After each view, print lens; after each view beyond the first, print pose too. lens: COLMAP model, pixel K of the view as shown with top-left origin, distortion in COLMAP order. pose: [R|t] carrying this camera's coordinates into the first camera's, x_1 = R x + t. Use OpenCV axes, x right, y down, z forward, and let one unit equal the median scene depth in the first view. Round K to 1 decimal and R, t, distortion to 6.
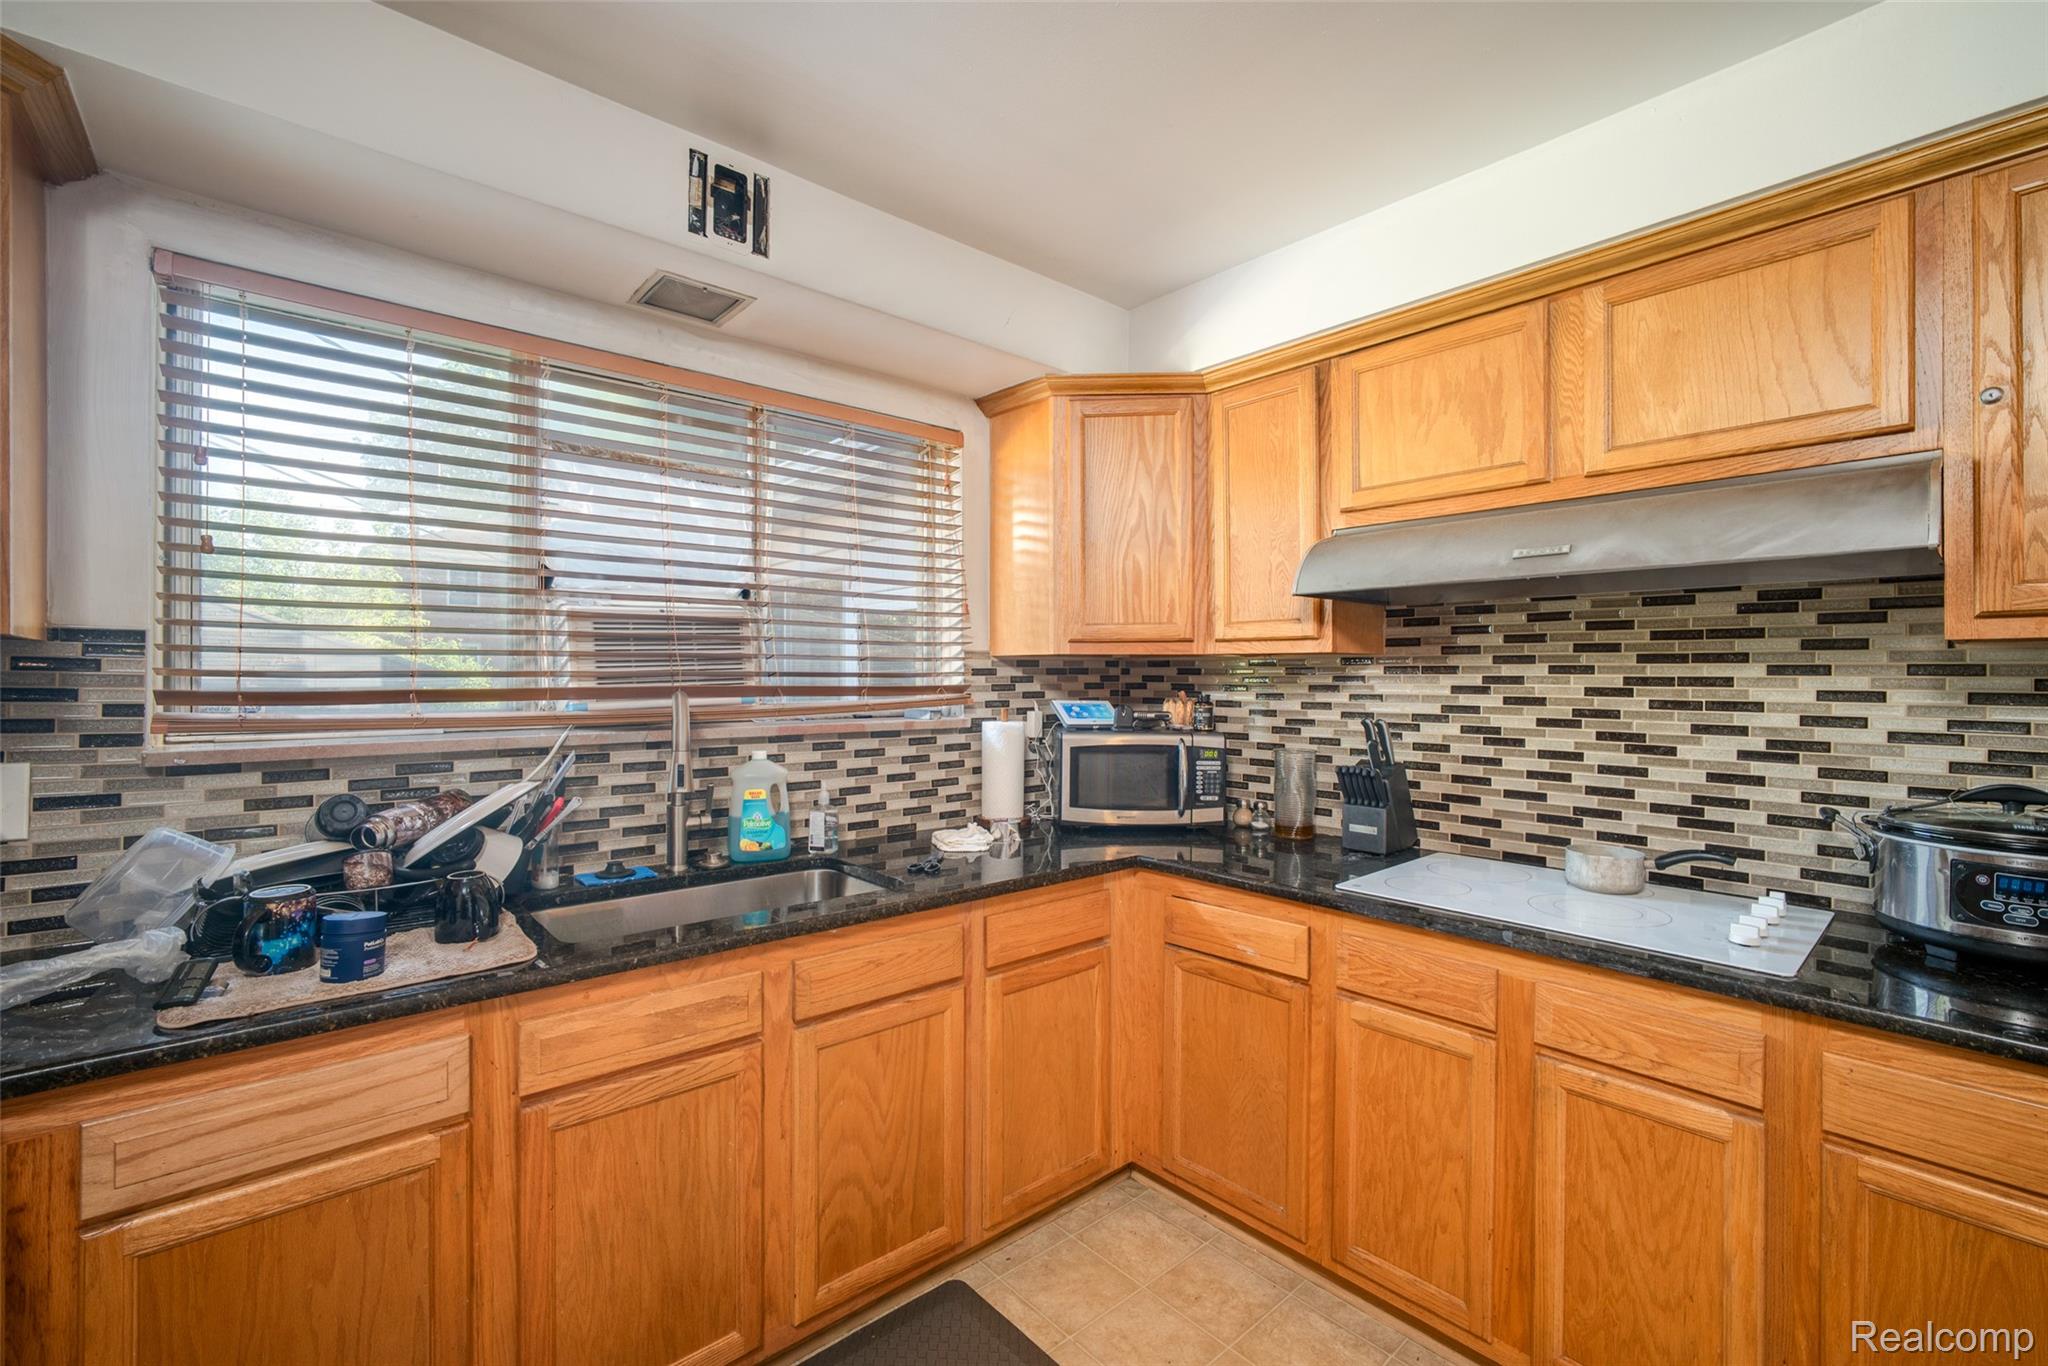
lens RADIAL K [[895.3, 0, 1012.3], [0, 895.3, 670.4], [0, 0, 1]] dist [-0.009688, 0.001616]
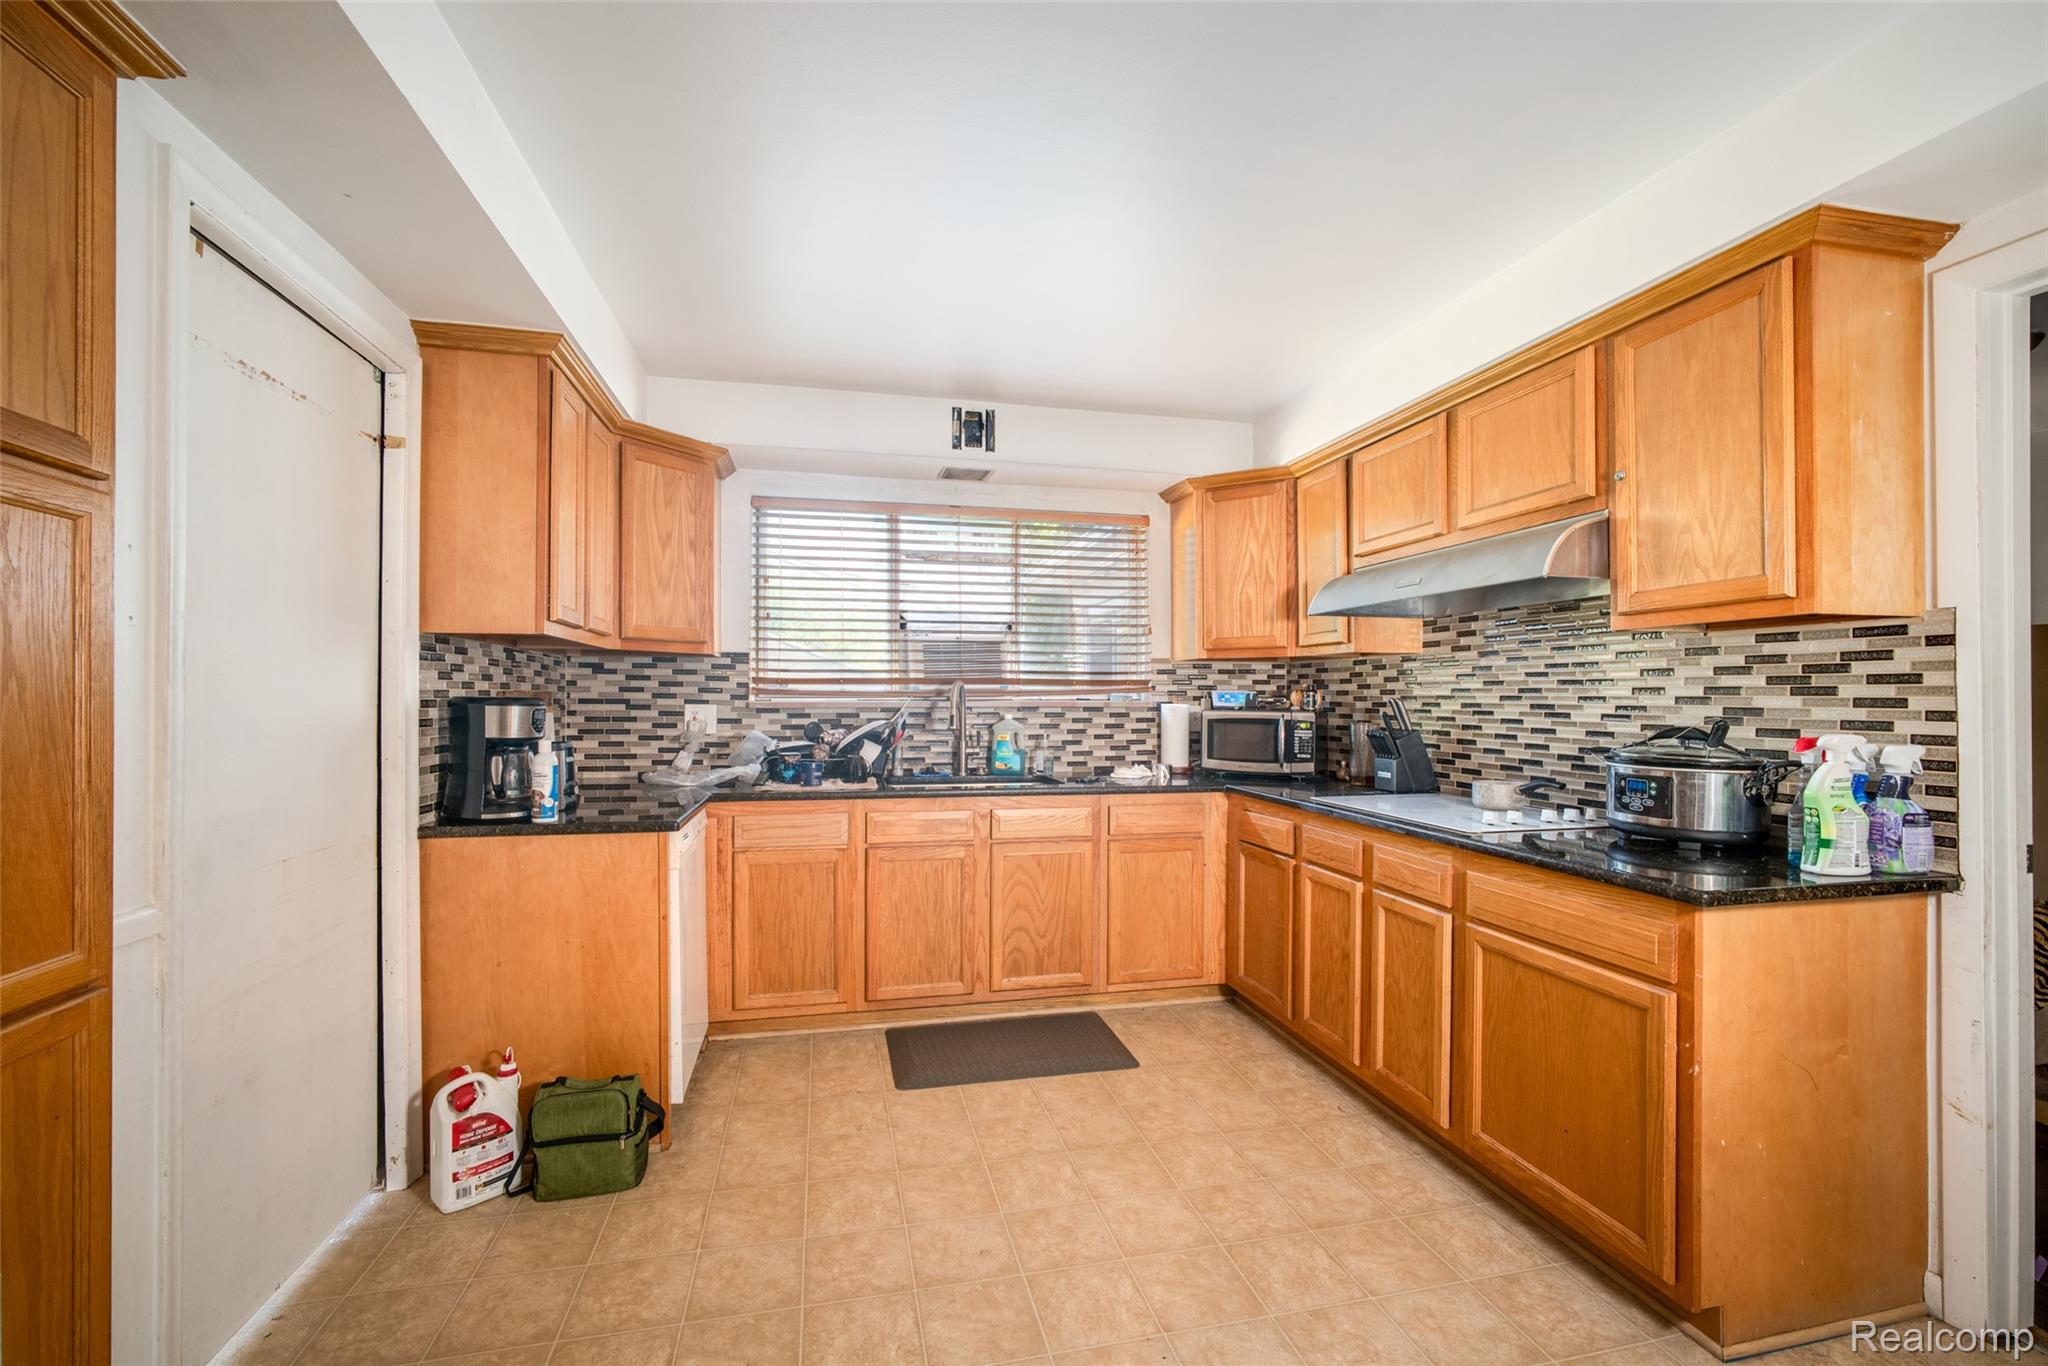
lens RADIAL K [[895.3, 0, 1034.2], [0, 895.3, 690.5], [0, 0, 1]] dist [-0.009688, 0.001616]
pose [[0.888611, -0.005164, -0.458633, 0.642206], [0.002946, 0.999980, -0.005552, 0.056614], [0.458652, 0.003583, 0.888609, -0.626395]]
